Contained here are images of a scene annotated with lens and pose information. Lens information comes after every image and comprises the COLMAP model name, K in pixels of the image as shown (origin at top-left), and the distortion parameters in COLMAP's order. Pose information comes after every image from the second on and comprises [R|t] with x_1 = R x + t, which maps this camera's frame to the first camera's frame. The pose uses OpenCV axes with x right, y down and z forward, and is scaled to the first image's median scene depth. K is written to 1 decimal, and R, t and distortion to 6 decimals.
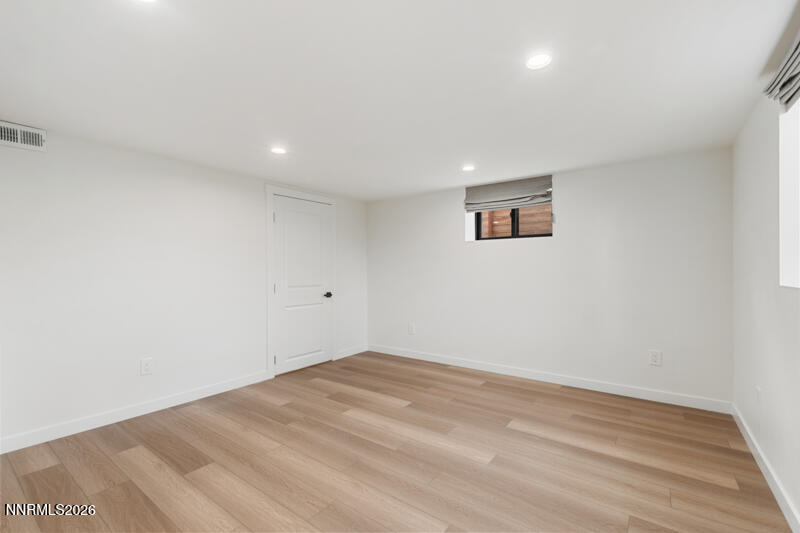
lens RADIAL K [[357.1, 0, 394.5], [0, 357.1, 271.6], [0, 0, 1]] dist [0.010585, -0.000460]
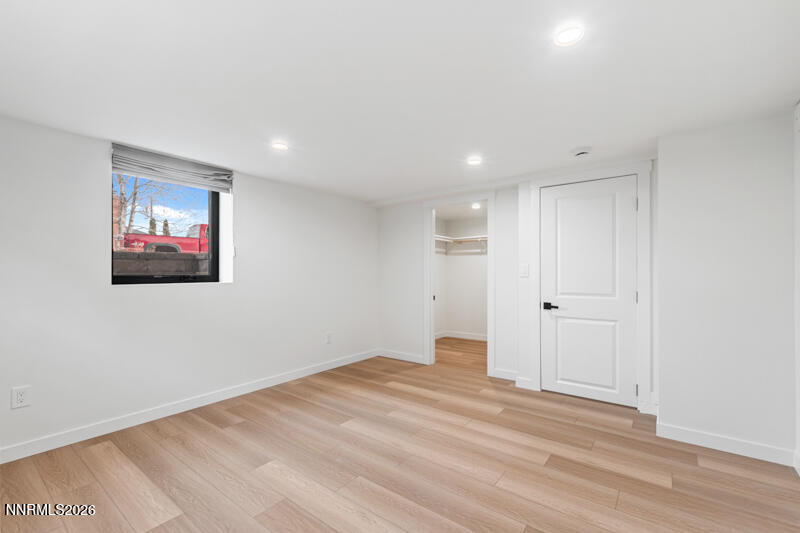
lens RADIAL K [[357.1, 0, 394.5], [0, 357.1, 271.6], [0, 0, 1]] dist [0.010585, -0.000460]
pose [[-0.999796, 0.006959, 0.018987, -0.112033], [0.007084, 0.999954, 0.006501, -0.015978], [-0.018941, 0.006634, -0.999799, 2.008061]]
